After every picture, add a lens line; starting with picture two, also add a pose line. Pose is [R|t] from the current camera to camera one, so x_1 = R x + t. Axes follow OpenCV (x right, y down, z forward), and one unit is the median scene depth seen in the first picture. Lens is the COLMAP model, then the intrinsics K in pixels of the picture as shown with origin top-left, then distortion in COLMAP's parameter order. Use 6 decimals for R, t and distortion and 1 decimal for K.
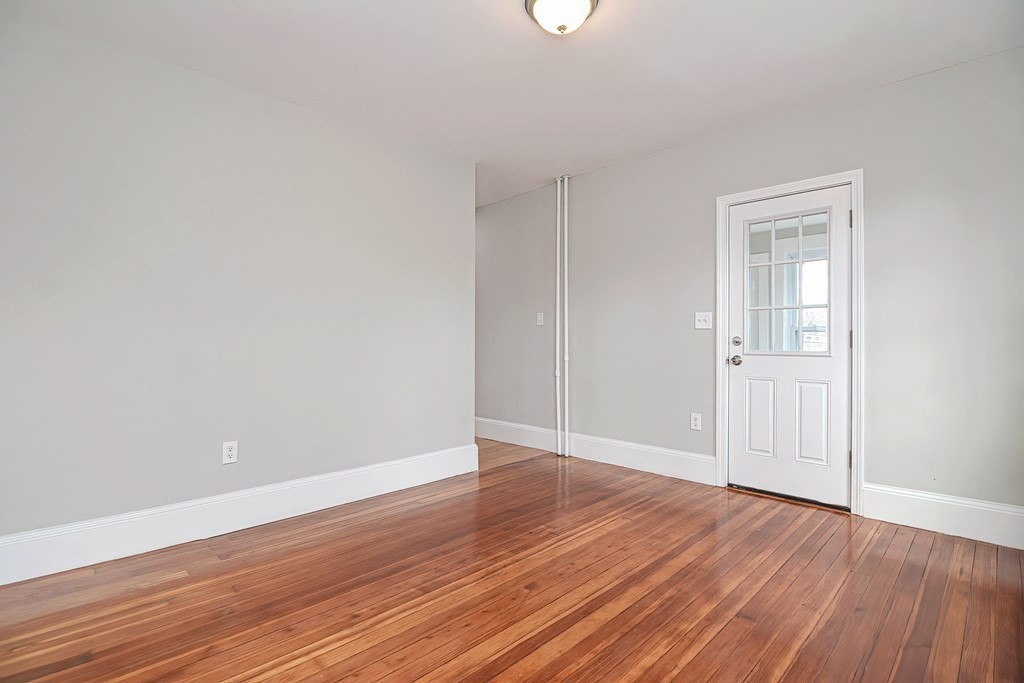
lens RADIAL K [[498.1, 0, 505.9], [0, 498.1, 340.2], [0, 0, 1]] dist [-0.003475, -0.000408]
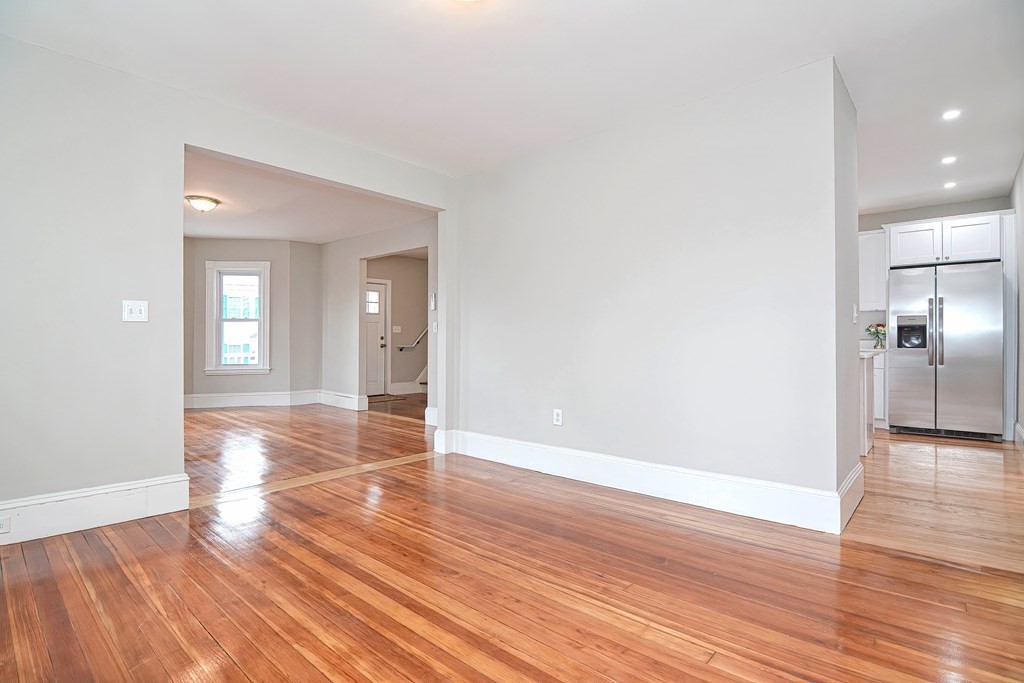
lens RADIAL K [[498.1, 0, 505.9], [0, 498.1, 340.2], [0, 0, 1]] dist [-0.003475, -0.000408]
pose [[0.055138, -0.003315, -0.998473, 0.751151], [0.005440, 0.999981, -0.003019, 0.017235], [0.998464, -0.005265, 0.055155, 0.739498]]
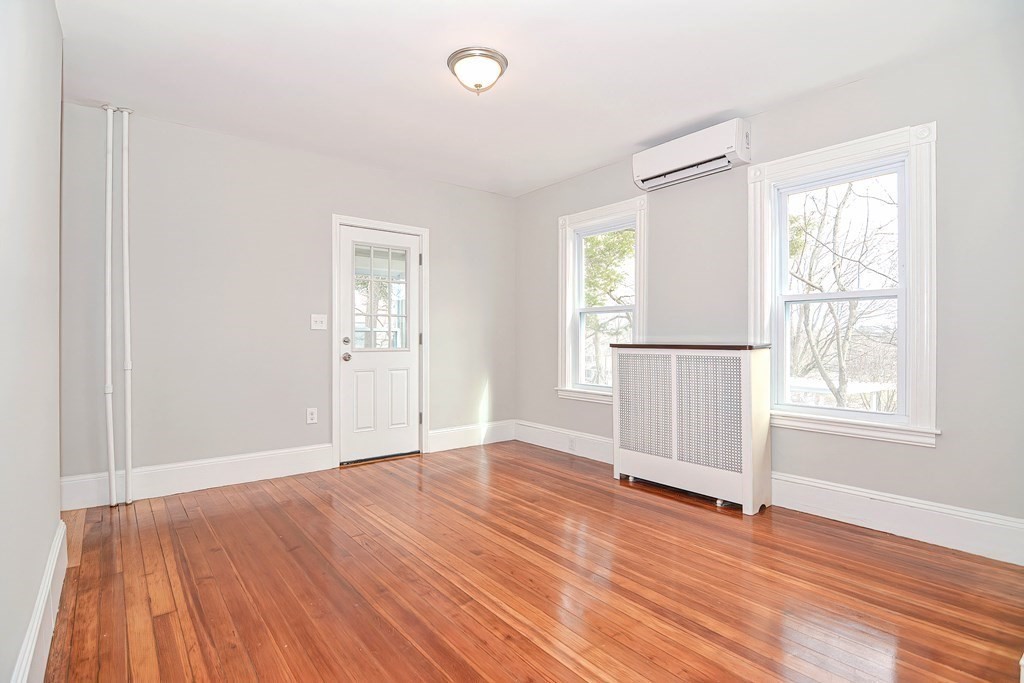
lens RADIAL K [[498.1, 0, 505.9], [0, 498.1, 340.2], [0, 0, 1]] dist [-0.003475, -0.000408]
pose [[0.108250, -0.005868, 0.994106, -0.790038], [-0.000625, 0.999982, 0.005971, -0.007672], [-0.994123, -0.001268, 0.108245, 0.579019]]
